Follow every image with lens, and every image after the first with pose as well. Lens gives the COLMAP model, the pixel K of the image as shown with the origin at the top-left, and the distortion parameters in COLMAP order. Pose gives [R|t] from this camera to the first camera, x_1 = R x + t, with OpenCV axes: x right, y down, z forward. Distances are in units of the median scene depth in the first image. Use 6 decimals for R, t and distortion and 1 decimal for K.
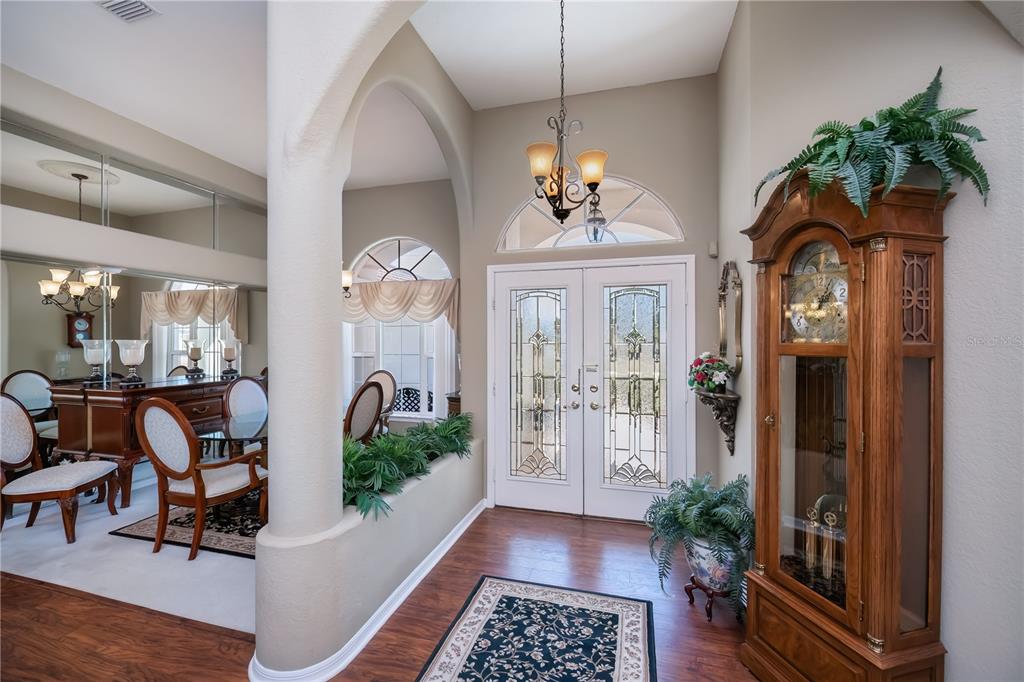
lens RADIAL K [[422.5, 0, 515.2], [0, 422.5, 337.2], [0, 0, 1]] dist [-0.003267, -0.000701]
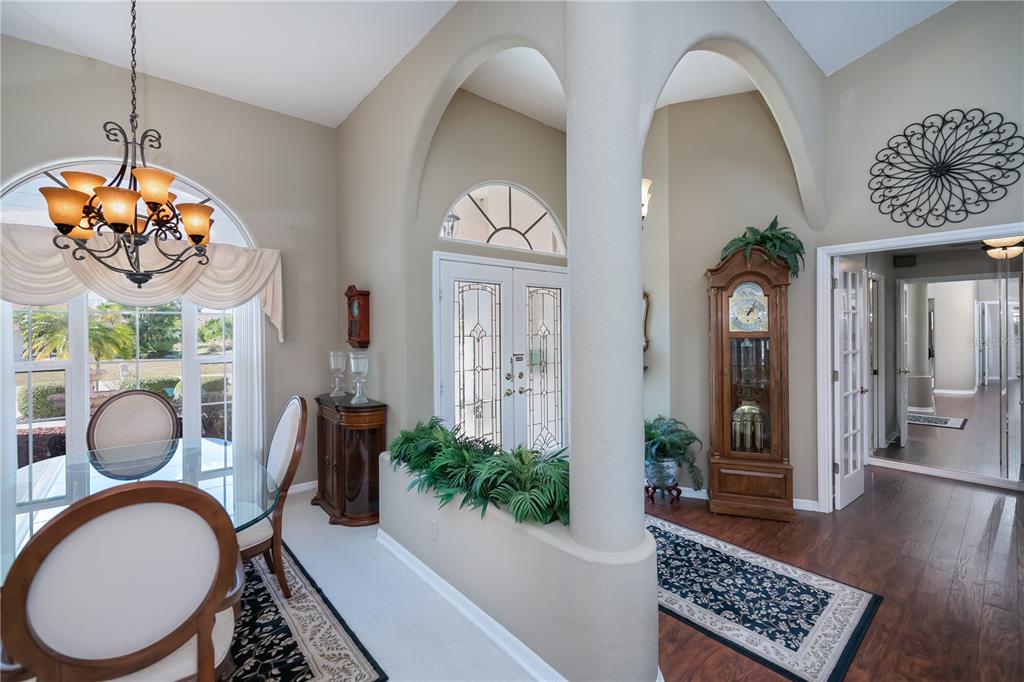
lens RADIAL K [[433.7, 0, 514.4], [0, 433.7, 328.5], [0, 0, 1]] dist [0.000306, -0.000300]
pose [[0.555444, -0.000727, 0.831554, -1.151667], [0.005590, 0.999980, -0.002860, -0.000226], [-0.831535, 0.006236, 0.555437, 0.536684]]
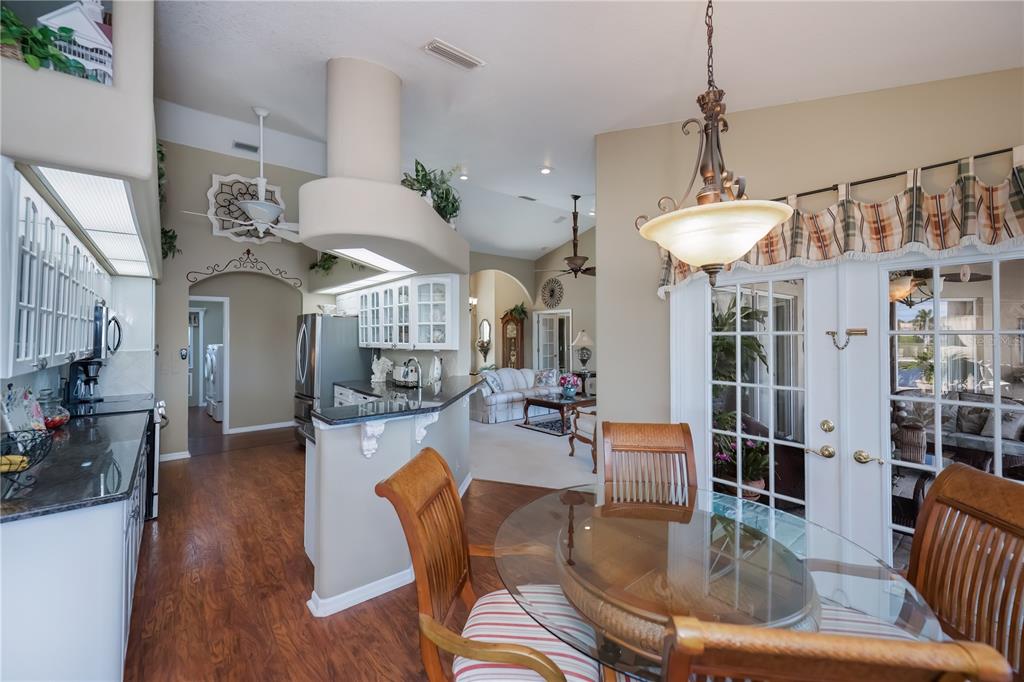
lens RADIAL K [[411.2, 0, 517.8], [0, 411.2, 336.0], [0, 0, 1]] dist [-0.014537, -0.000243]
pose [[0.562234, 0.006008, 0.826956, -3.349059], [0.002638, 0.999955, -0.009058, 0.041567], [-0.826974, 0.007275, 0.562193, -2.013393]]
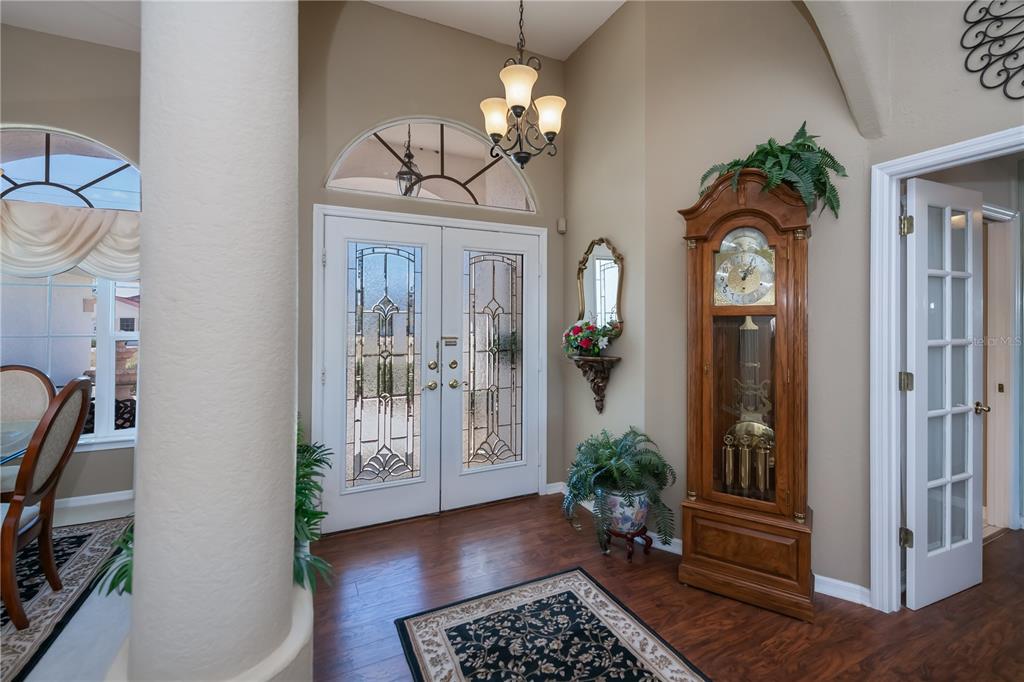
lens RADIAL K [[452.0, 0, 526.6], [0, 452.0, 318.9], [0, 0, 1]] dist [0.000647, -0.000254]
pose [[0.738412, 0.007342, 0.674310, -0.492903], [-0.003965, 0.999971, -0.006546, 0.046952], [-0.674338, 0.002160, 0.738420, 0.291755]]
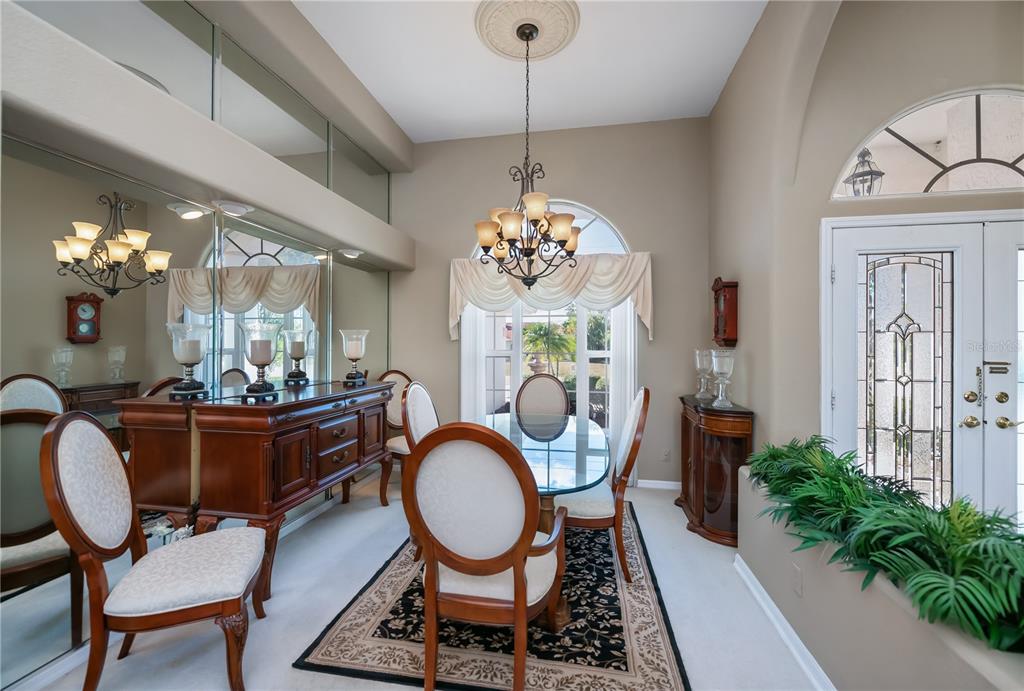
lens RADIAL K [[426.4, 0, 510.0], [0, 426.4, 341.4], [0, 0, 1]] dist [0.008872, -0.005809]
pose [[0.996190, 0.004764, 0.087078, -0.978889], [-0.004466, 0.999984, -0.003609, 0.053819], [-0.087094, 0.003206, 0.996195, 0.552005]]
